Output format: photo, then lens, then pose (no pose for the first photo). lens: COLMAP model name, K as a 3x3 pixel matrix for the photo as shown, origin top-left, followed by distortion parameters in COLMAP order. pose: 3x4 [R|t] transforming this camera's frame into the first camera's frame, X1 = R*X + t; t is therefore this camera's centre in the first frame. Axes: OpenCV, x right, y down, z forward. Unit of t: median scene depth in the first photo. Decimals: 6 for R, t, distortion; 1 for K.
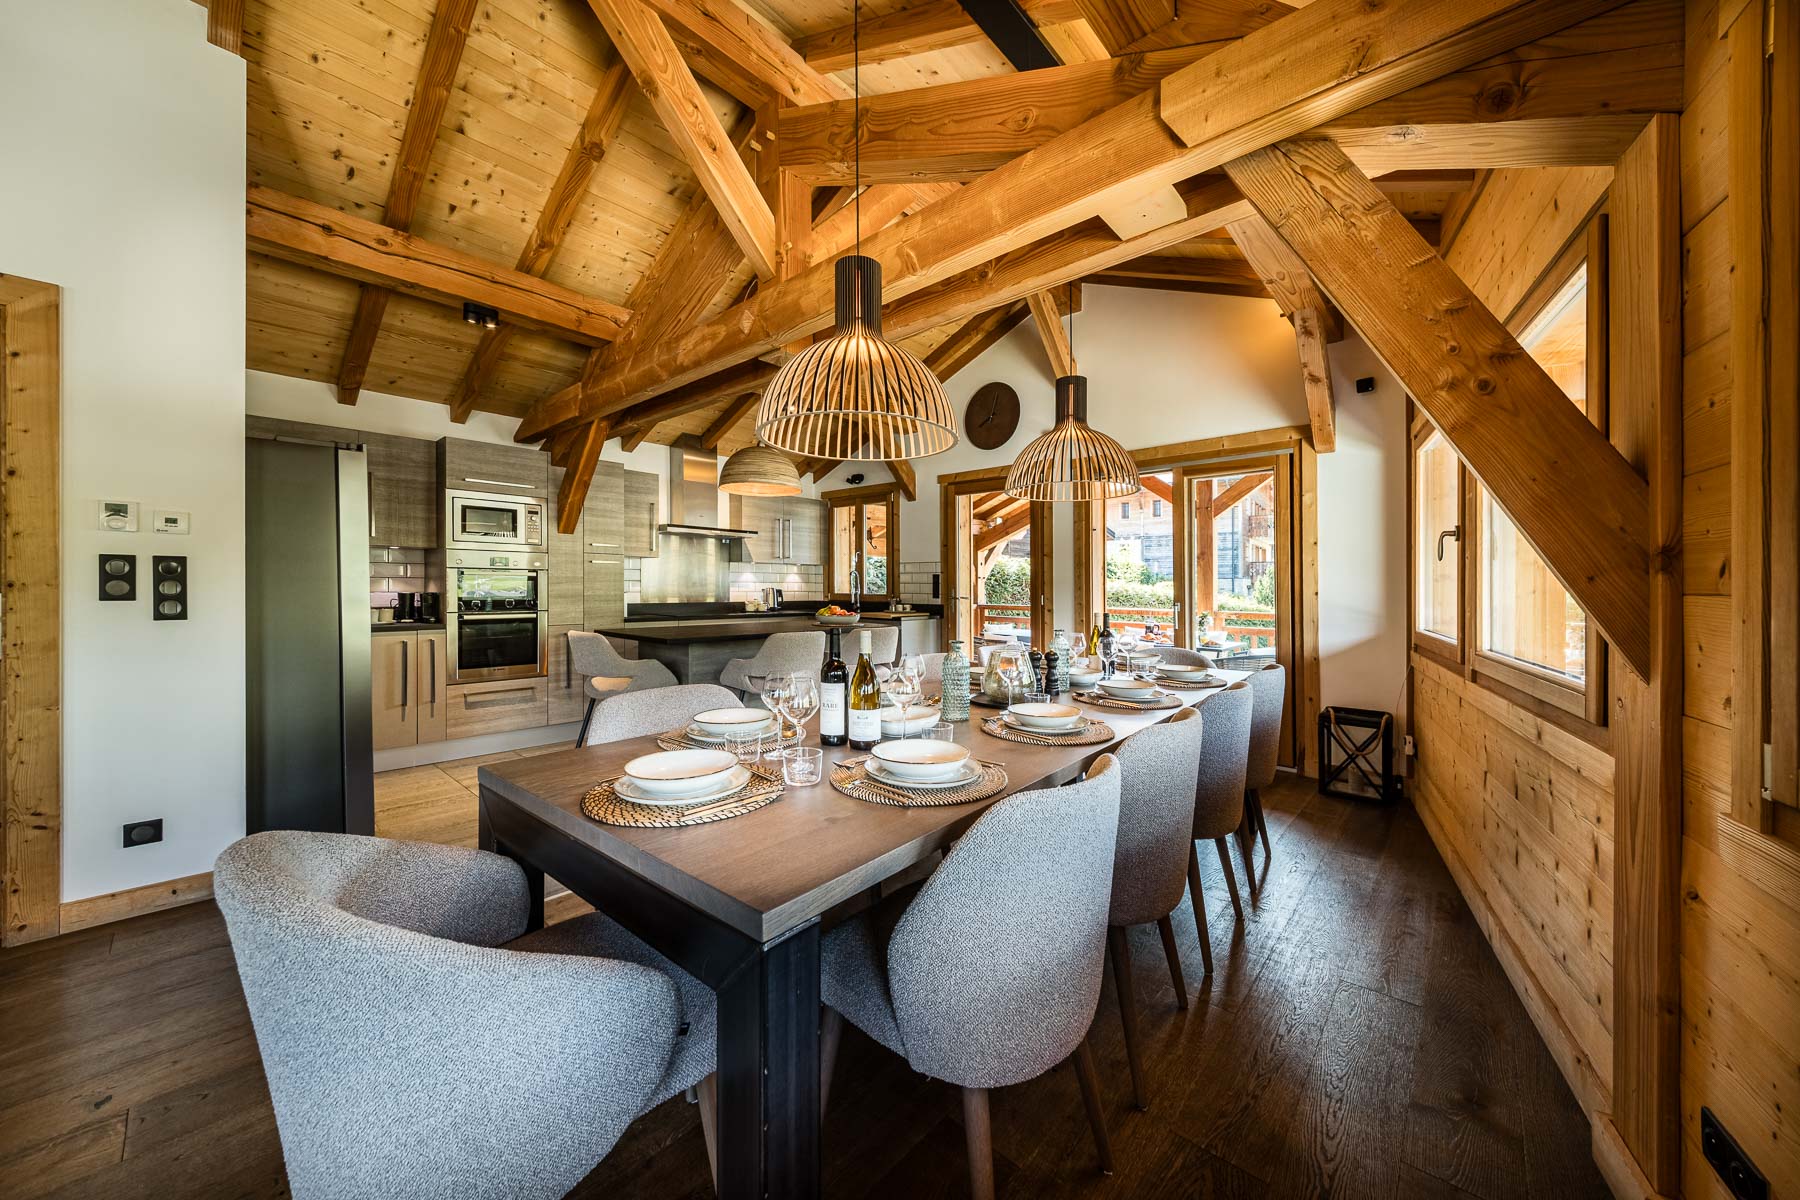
lens RADIAL K [[633.5, 0, 911.2], [0, 633.5, 600.0], [0, 0, 1]] dist [0.000066, -0.000098]
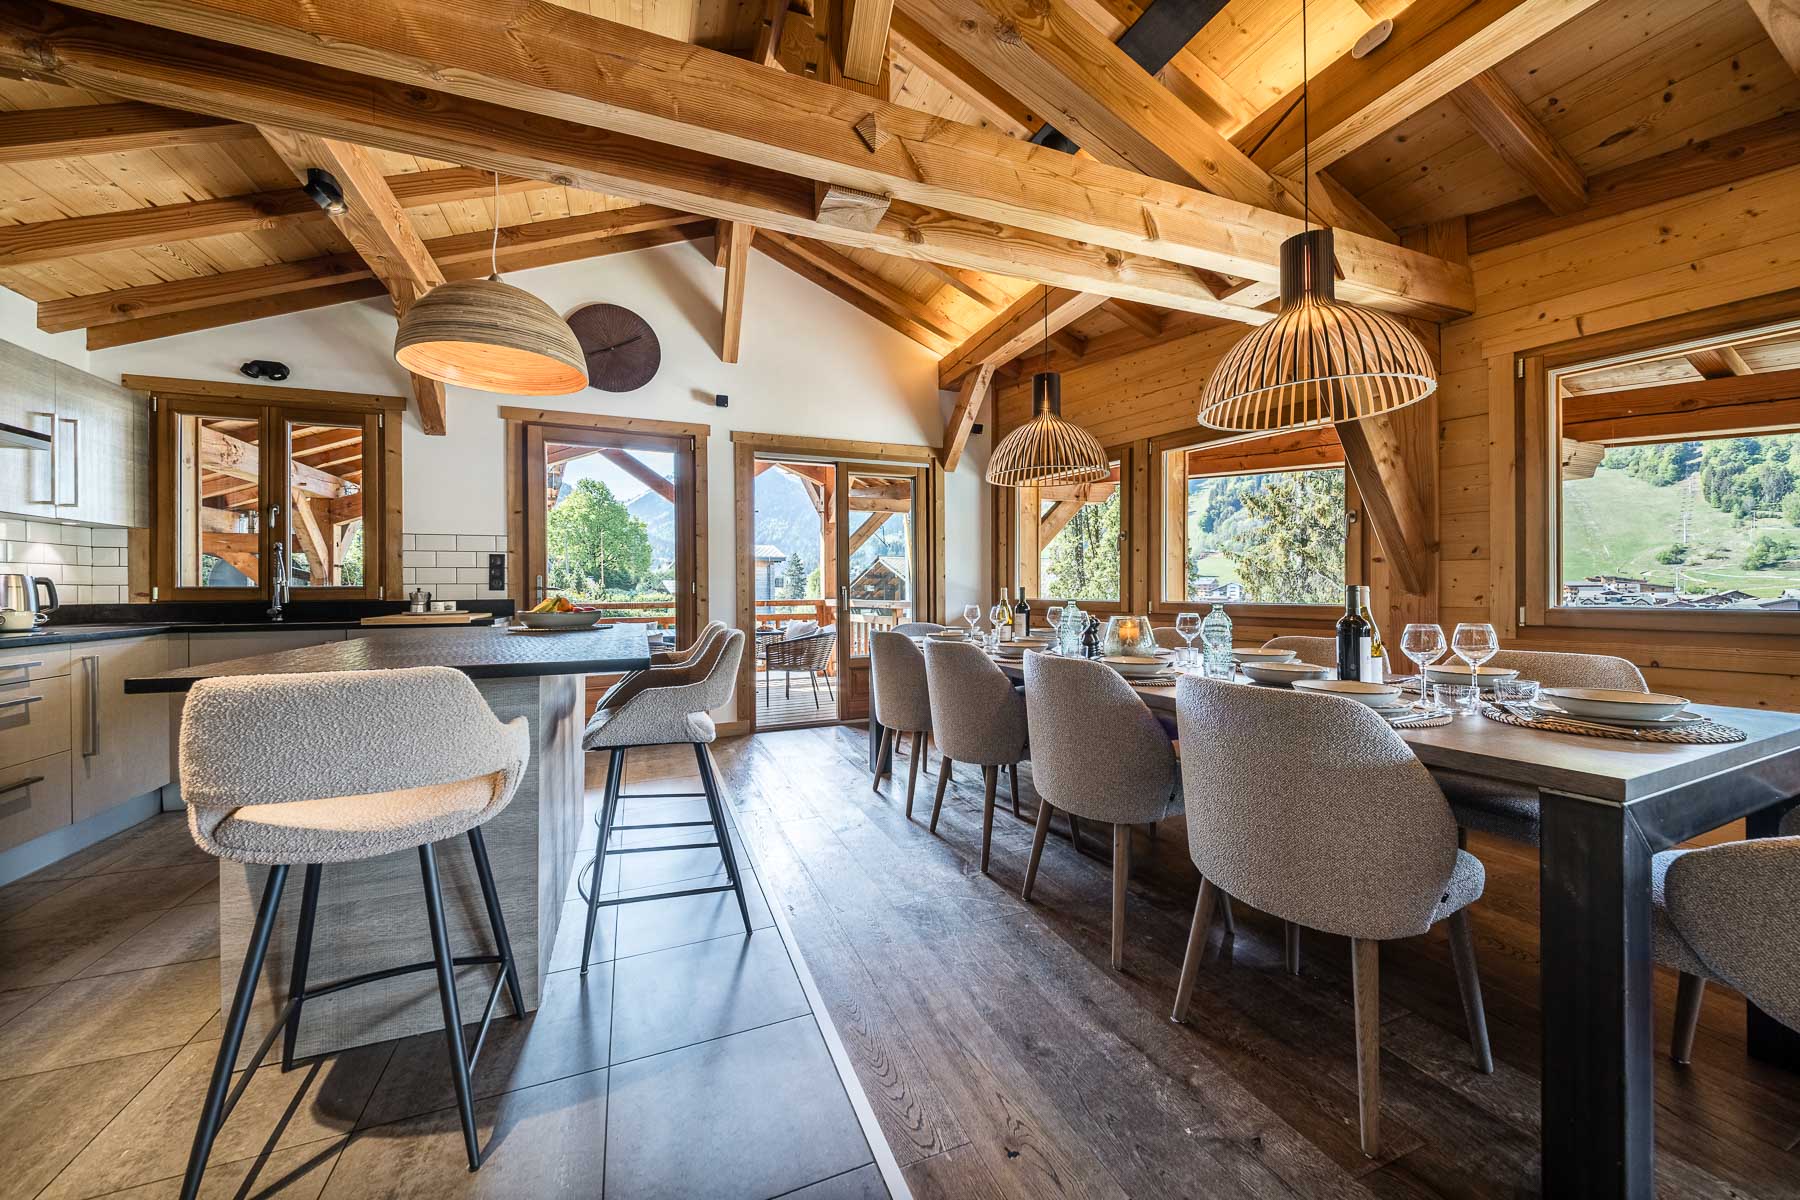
lens RADIAL K [[643.9, 0, 895.7], [0, 643.9, 600.4], [0, 0, 1]] dist [0.001834, -0.000175]
pose [[0.464304, -0.029003, 0.885201, -0.460617], [0.025507, 0.999487, 0.019368, 0.006988], [-0.885309, 0.013586, 0.464805, 0.392020]]
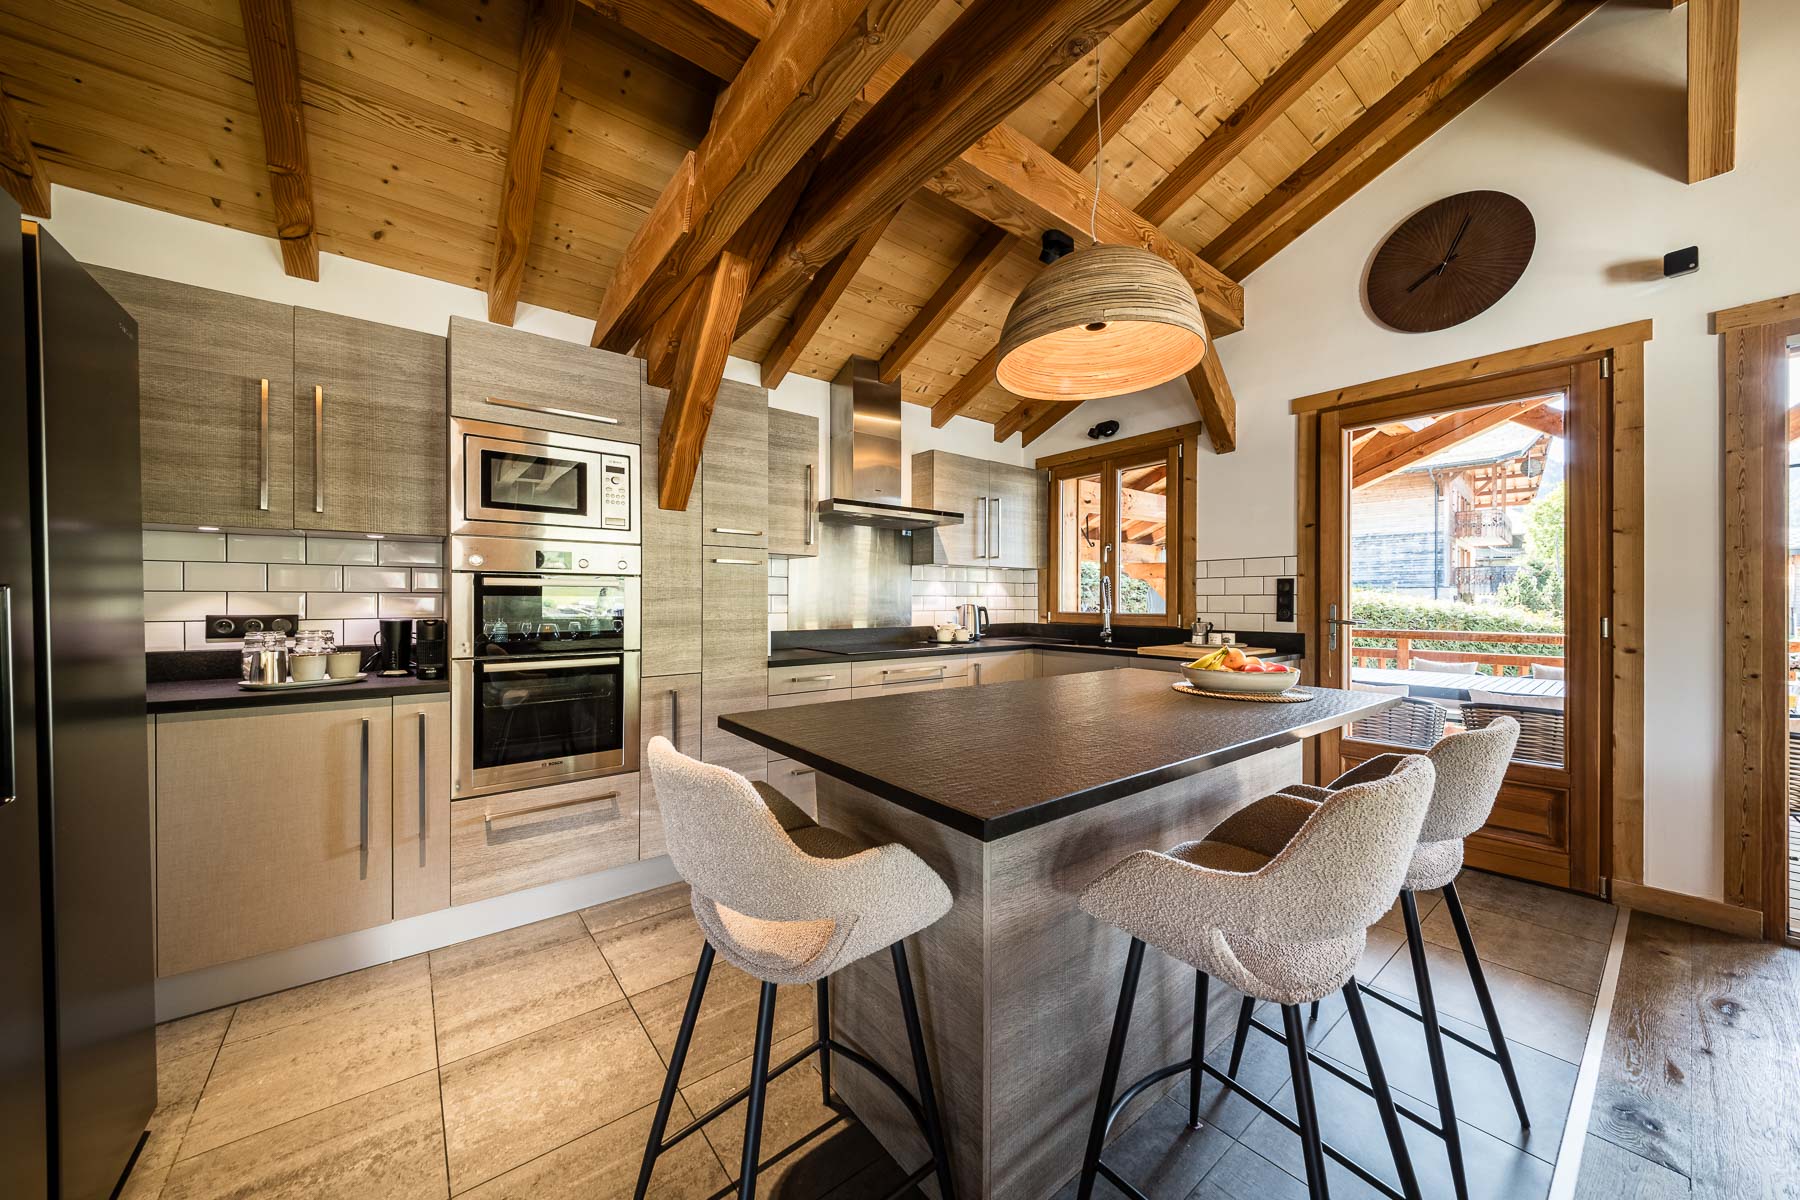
lens RADIAL K [[643.9, 0, 895.7], [0, 643.9, 600.4], [0, 0, 1]] dist [0.001834, -0.000175]
pose [[0.981551, -0.007822, -0.191042, -0.238054], [0.003640, 0.999746, -0.022230, -0.012400], [0.191168, 0.021124, 0.981330, 0.470282]]
